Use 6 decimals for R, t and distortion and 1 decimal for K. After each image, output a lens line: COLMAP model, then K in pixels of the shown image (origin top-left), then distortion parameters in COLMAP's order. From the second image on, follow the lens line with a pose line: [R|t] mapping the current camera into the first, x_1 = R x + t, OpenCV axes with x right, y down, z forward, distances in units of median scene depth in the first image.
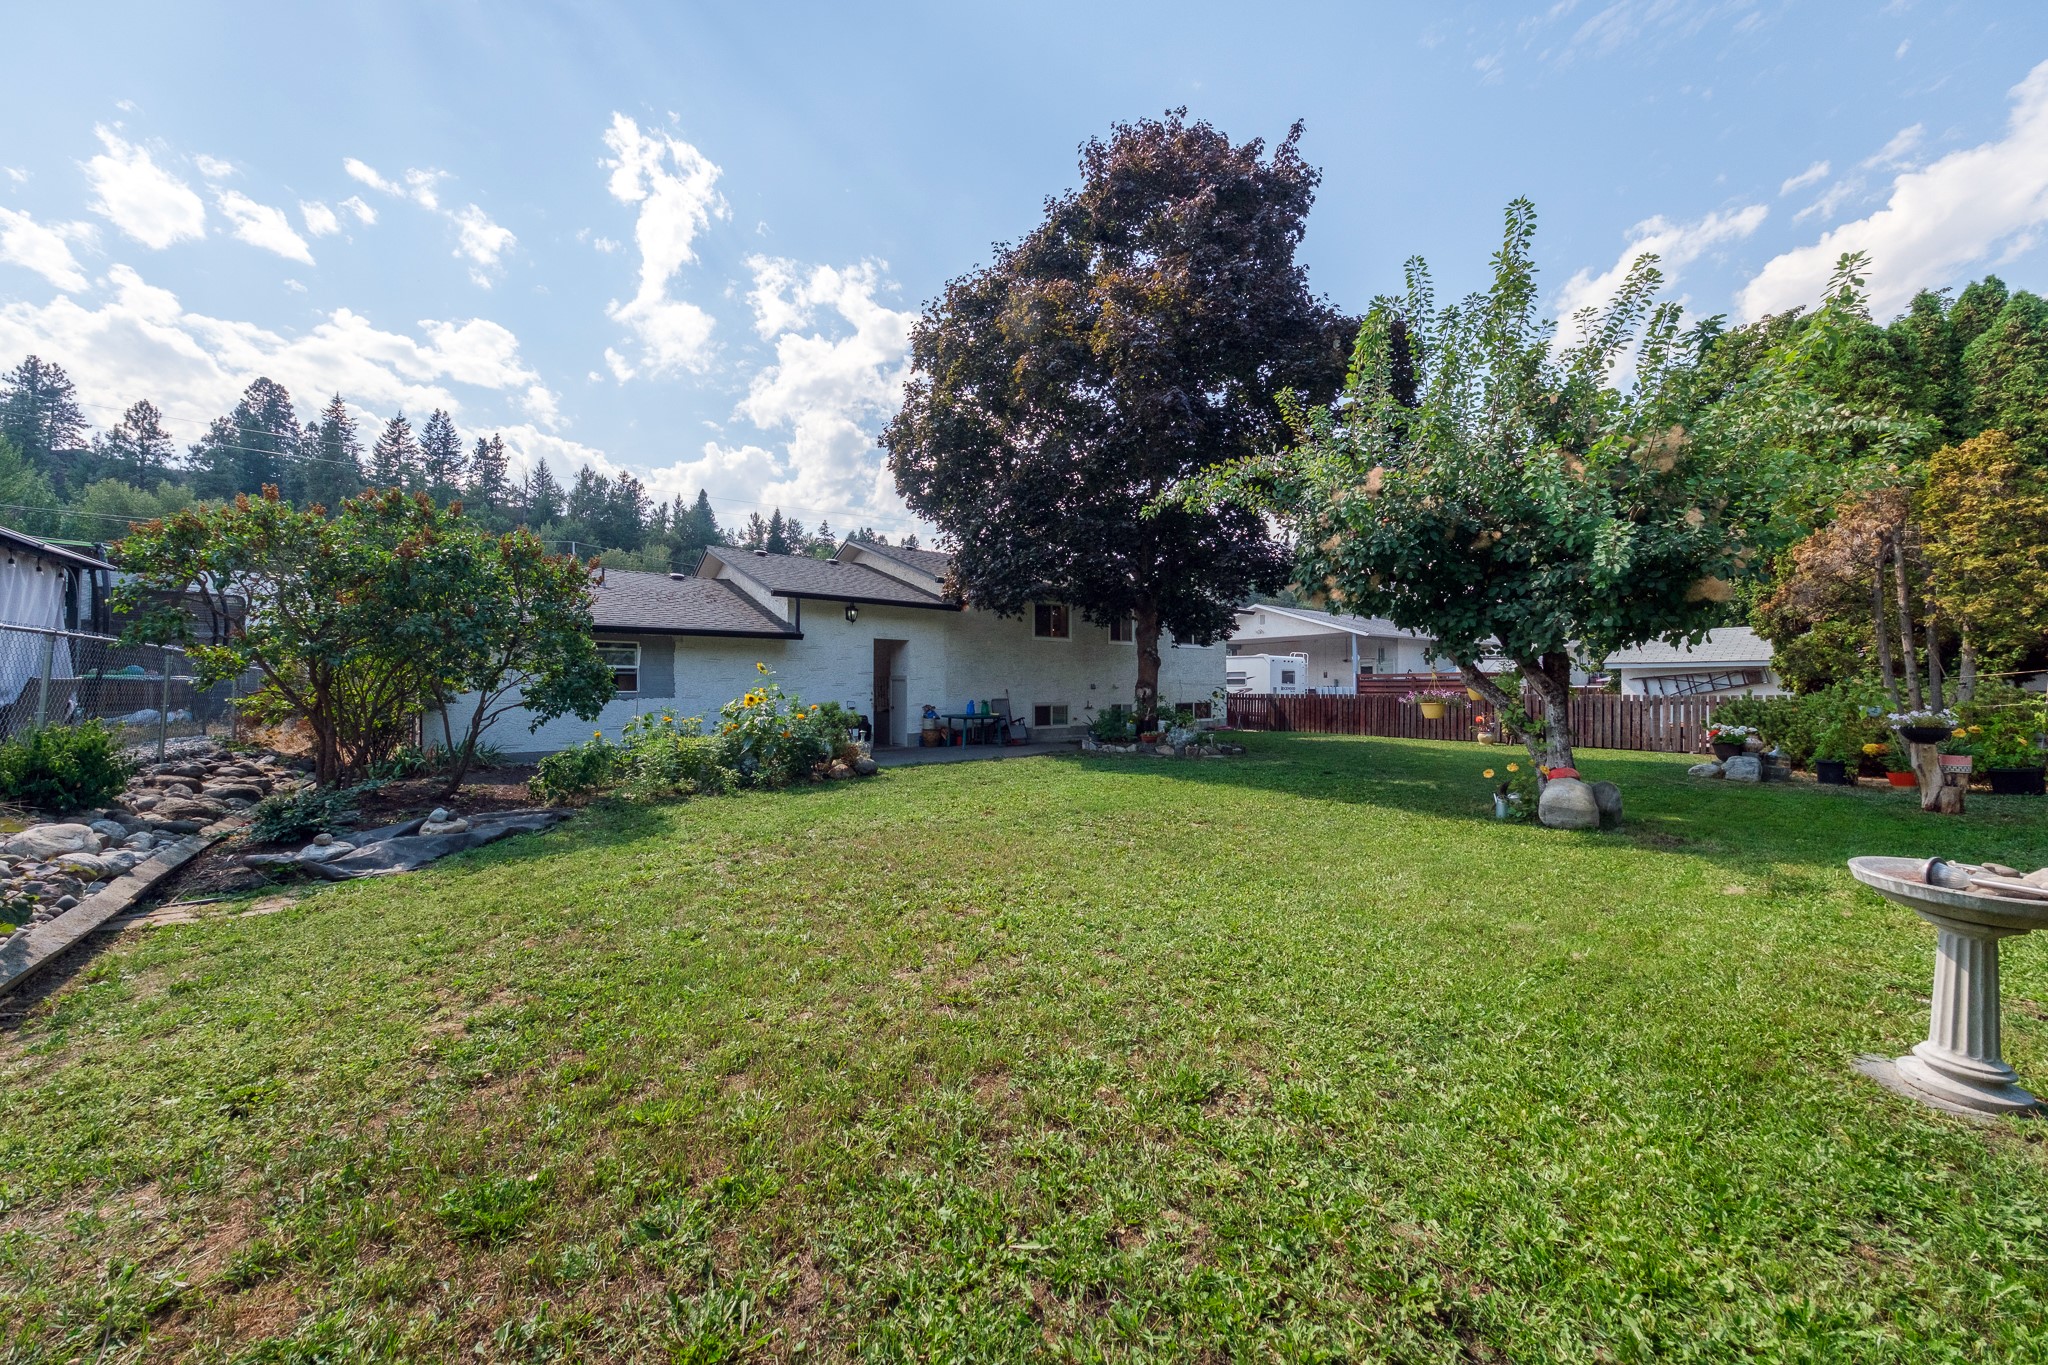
lens RADIAL K [[701.2, 0, 991.5], [0, 701.2, 686.2], [0, 0, 1]] dist [0.000400, -0.000116]
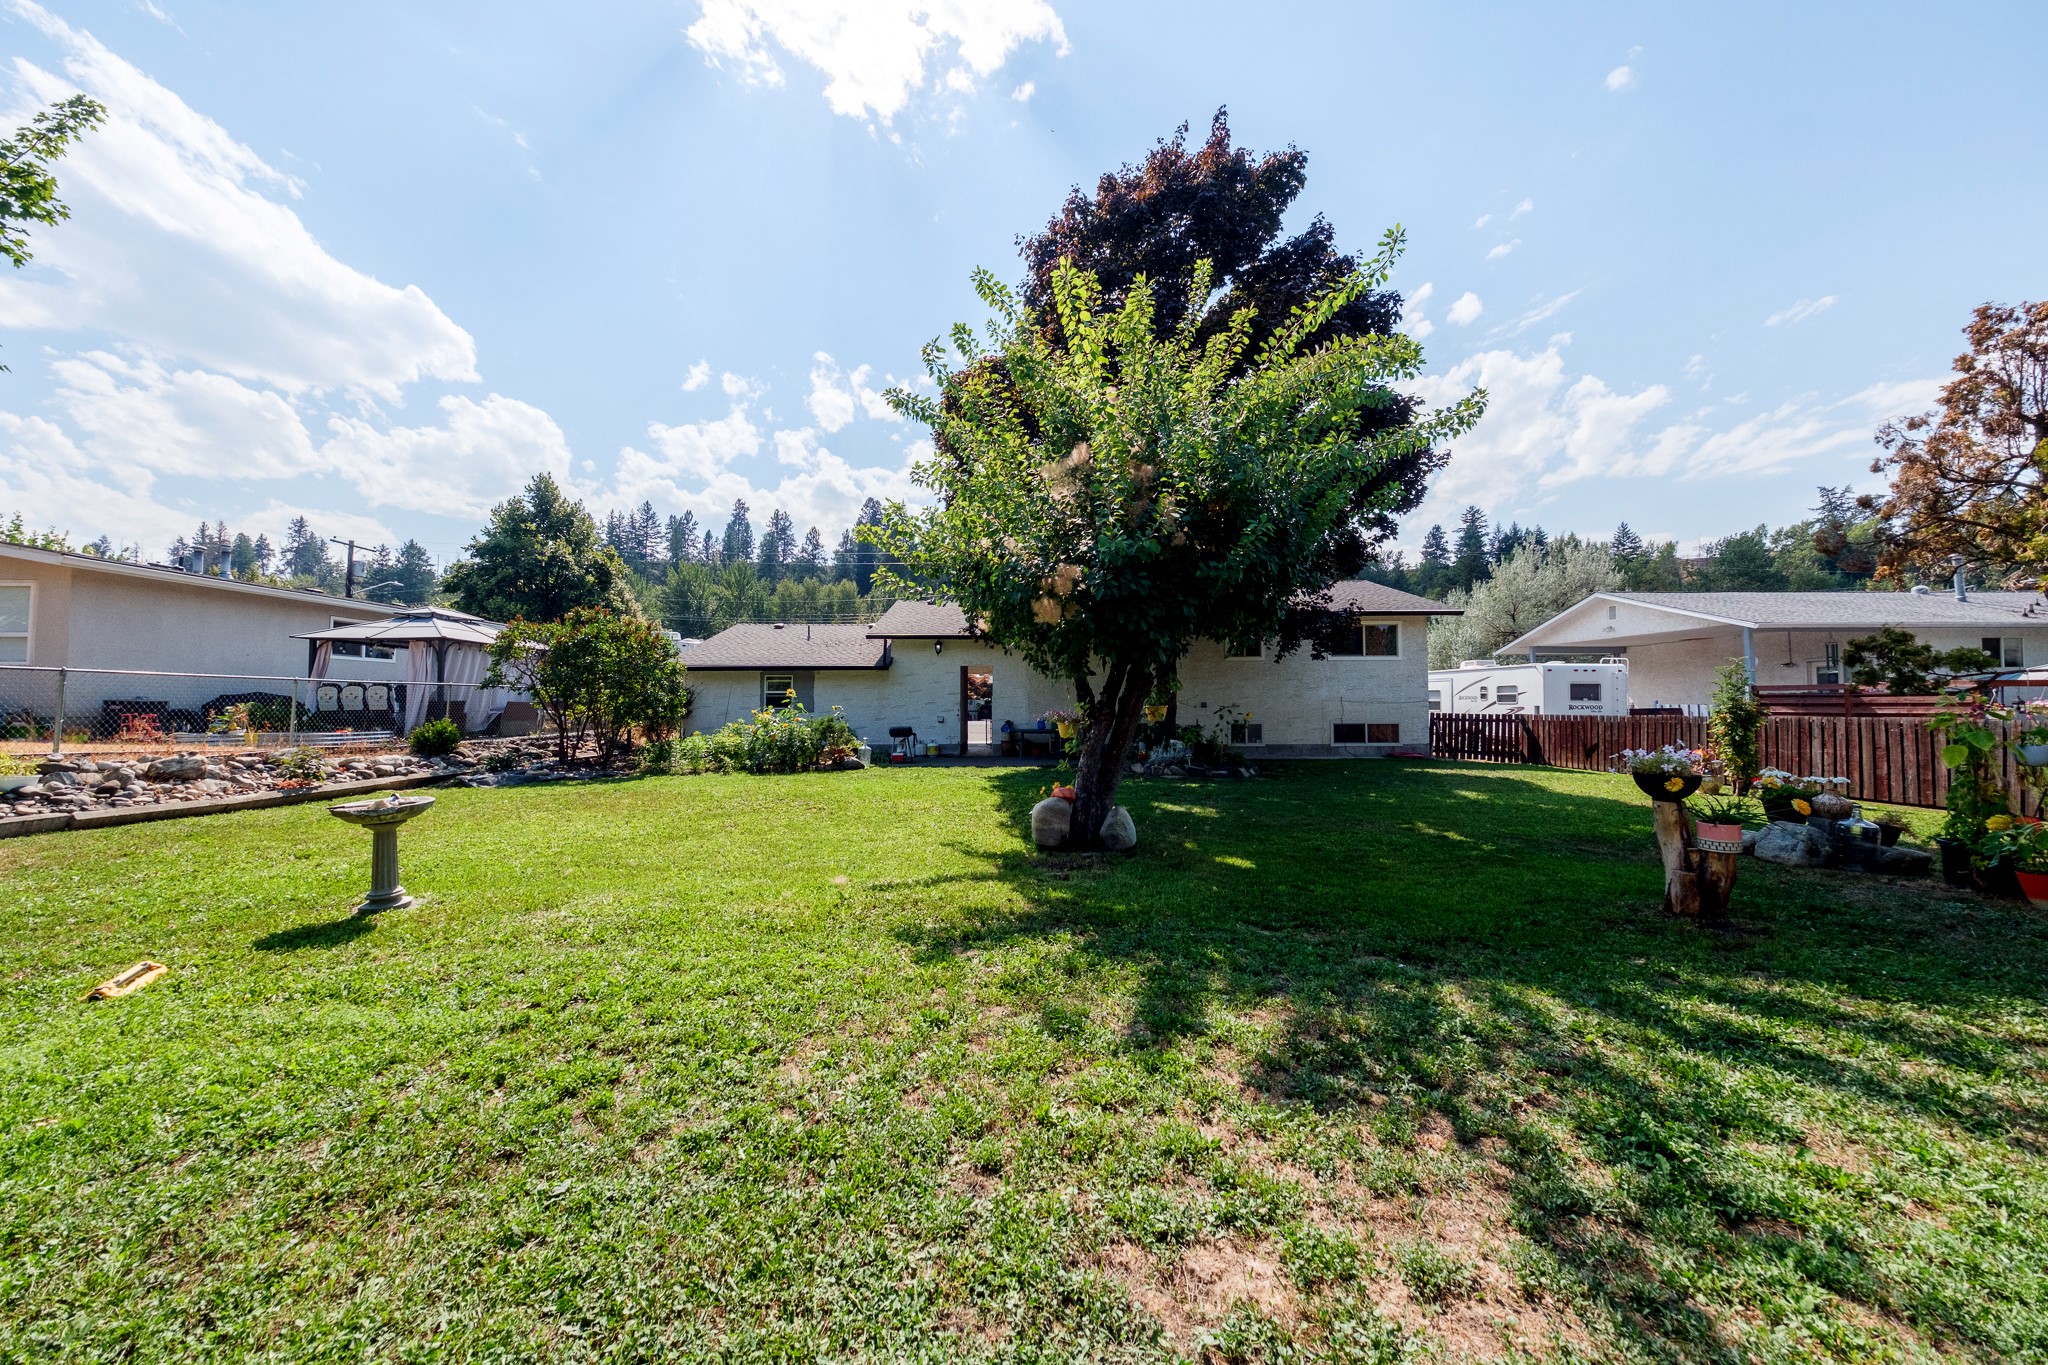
lens RADIAL K [[701.2, 0, 991.5], [0, 701.2, 686.2], [0, 0, 1]] dist [0.000400, -0.000116]
pose [[0.793169, -0.020312, -0.608662, 0.379118], [0.001489, 0.999505, -0.031415, 0.003414], [0.608999, 0.024011, 0.792807, 0.035930]]
